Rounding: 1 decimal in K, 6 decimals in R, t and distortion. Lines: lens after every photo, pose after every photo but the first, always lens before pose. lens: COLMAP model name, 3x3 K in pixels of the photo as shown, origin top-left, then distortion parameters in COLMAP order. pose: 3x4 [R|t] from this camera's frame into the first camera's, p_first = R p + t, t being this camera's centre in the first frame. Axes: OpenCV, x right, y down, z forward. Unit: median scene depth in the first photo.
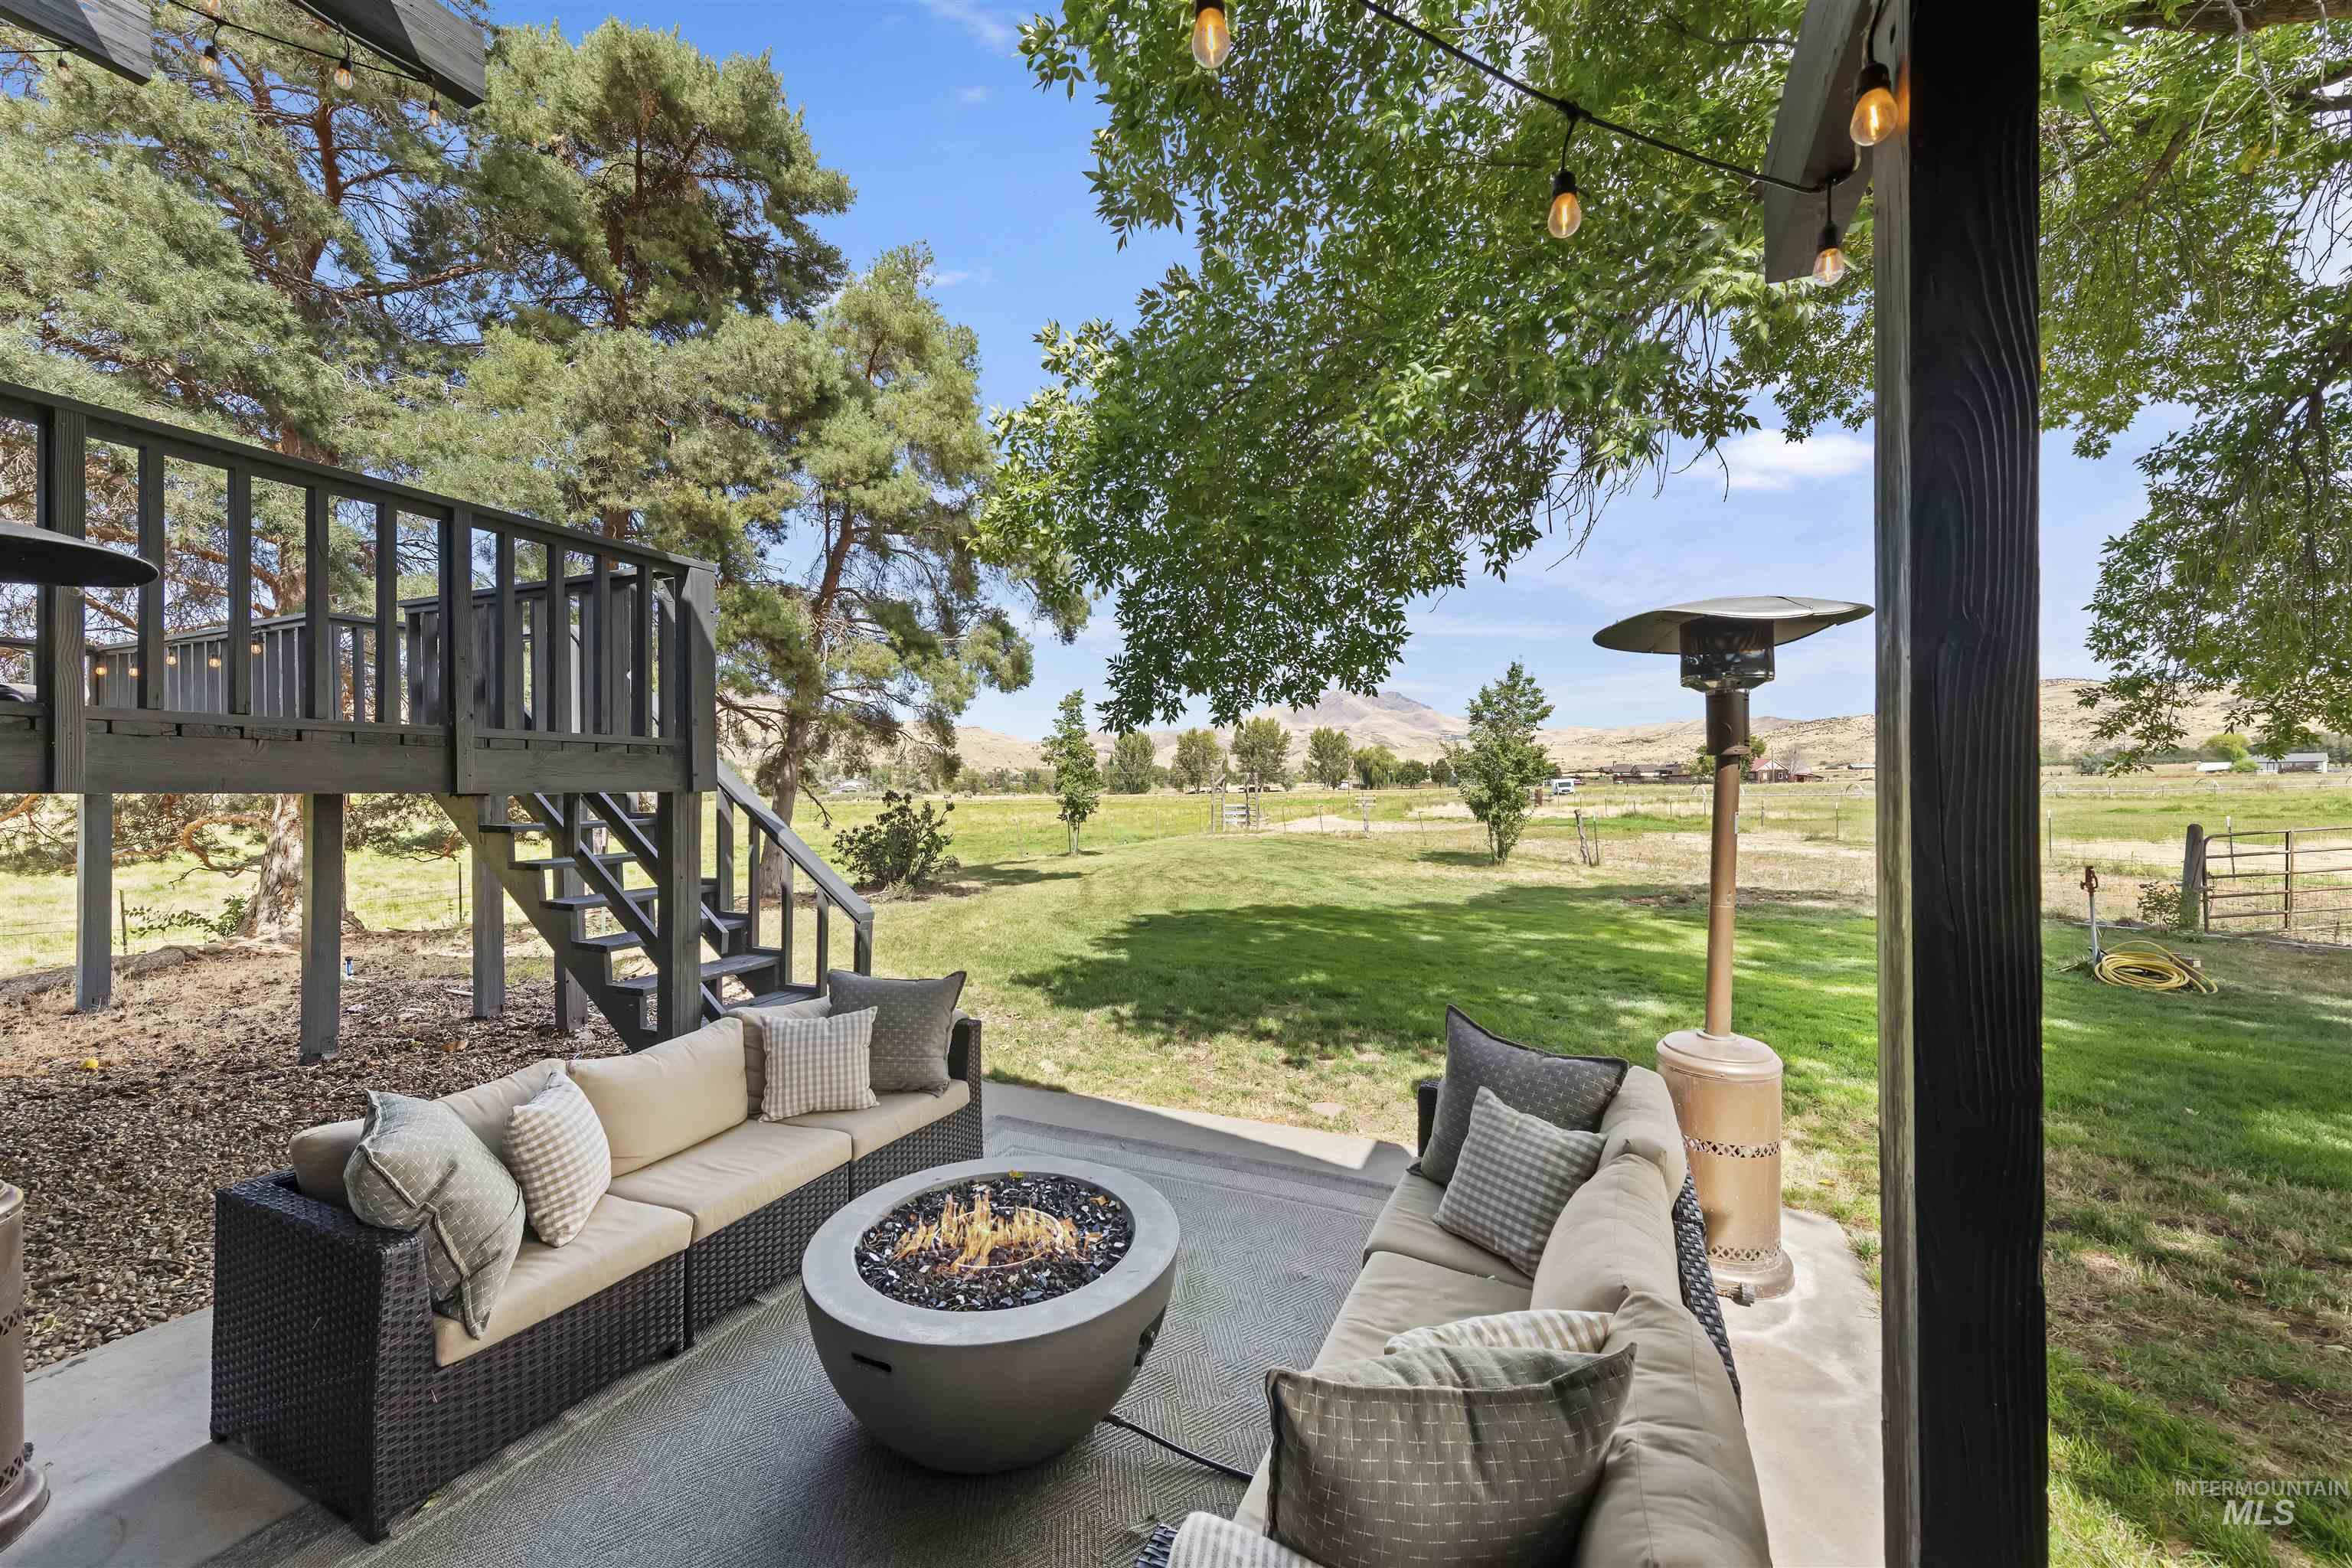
lens RADIAL K [[934.8, 0, 1177.0], [0, 934.8, 782.7], [0, 0, 1]] dist [-0.001511, -0.000156]
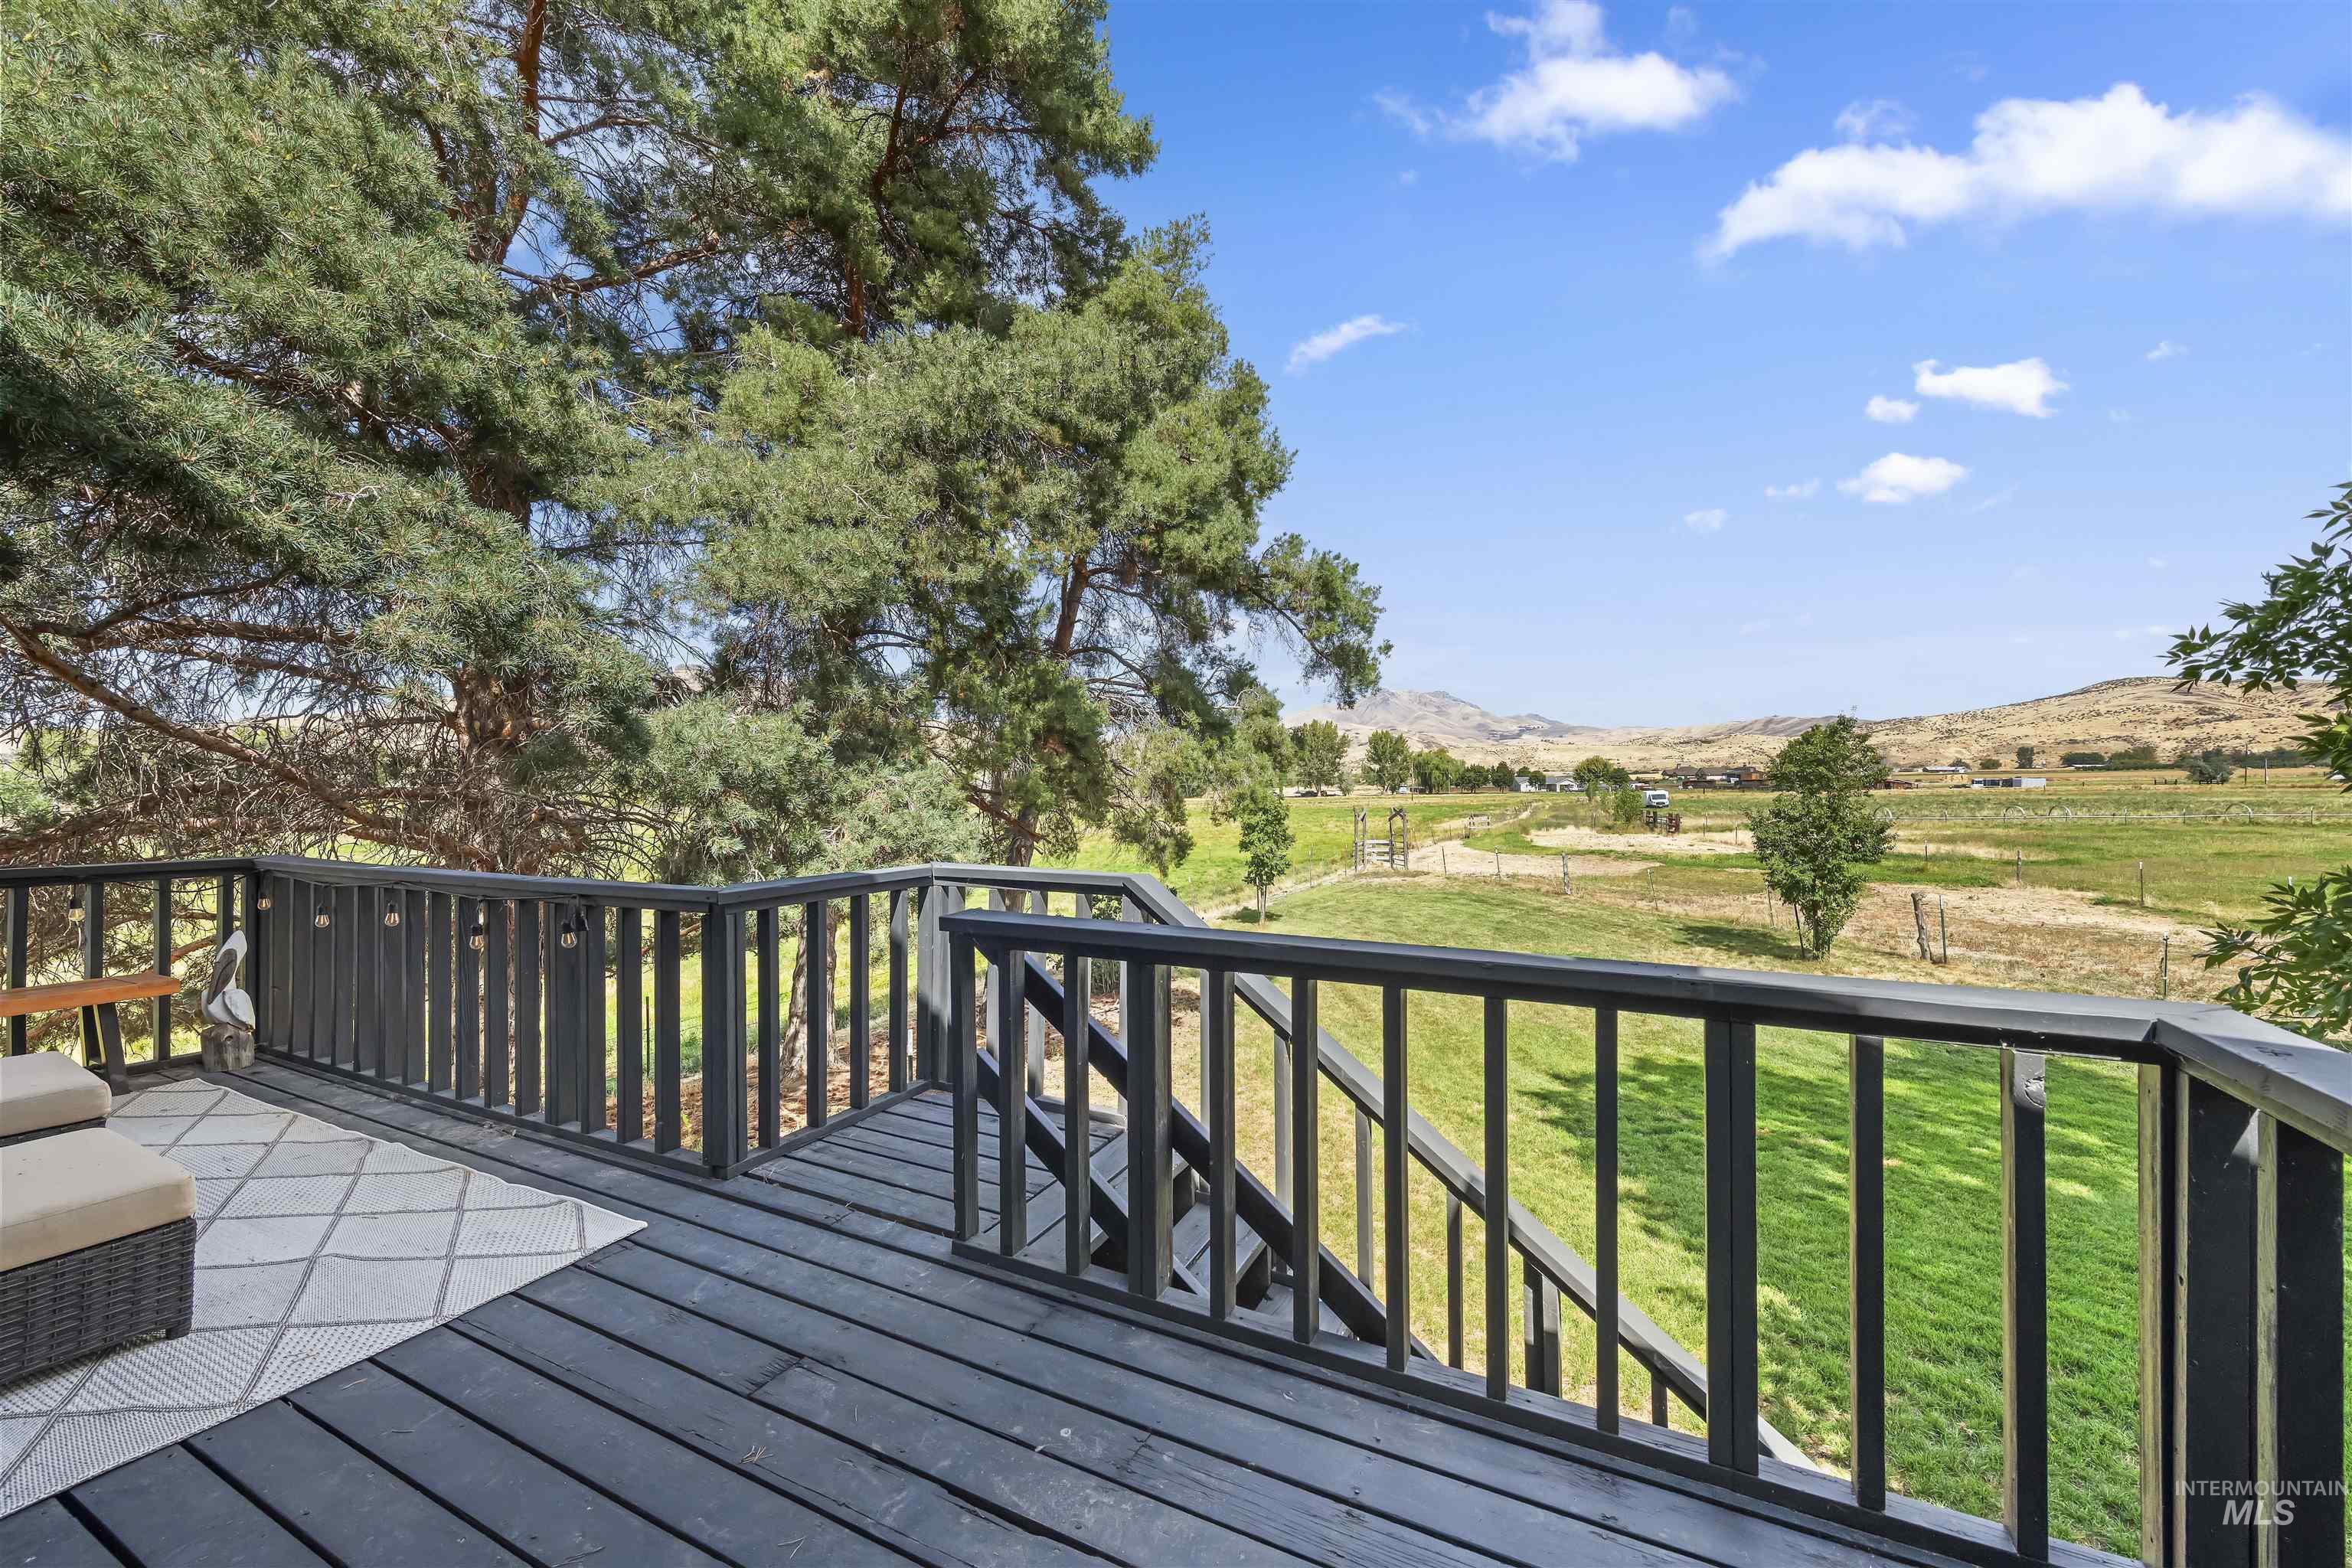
lens RADIAL K [[934.8, 0, 1176.1], [0, 934.8, 783.9], [0, 0, 1]] dist [-0.001511, -0.000156]
pose [[0.998636, 0.003527, -0.052087, -0.344753], [-0.003485, 0.999994, 0.000899, -0.128876], [0.052090, -0.000717, 0.998642, 0.276684]]
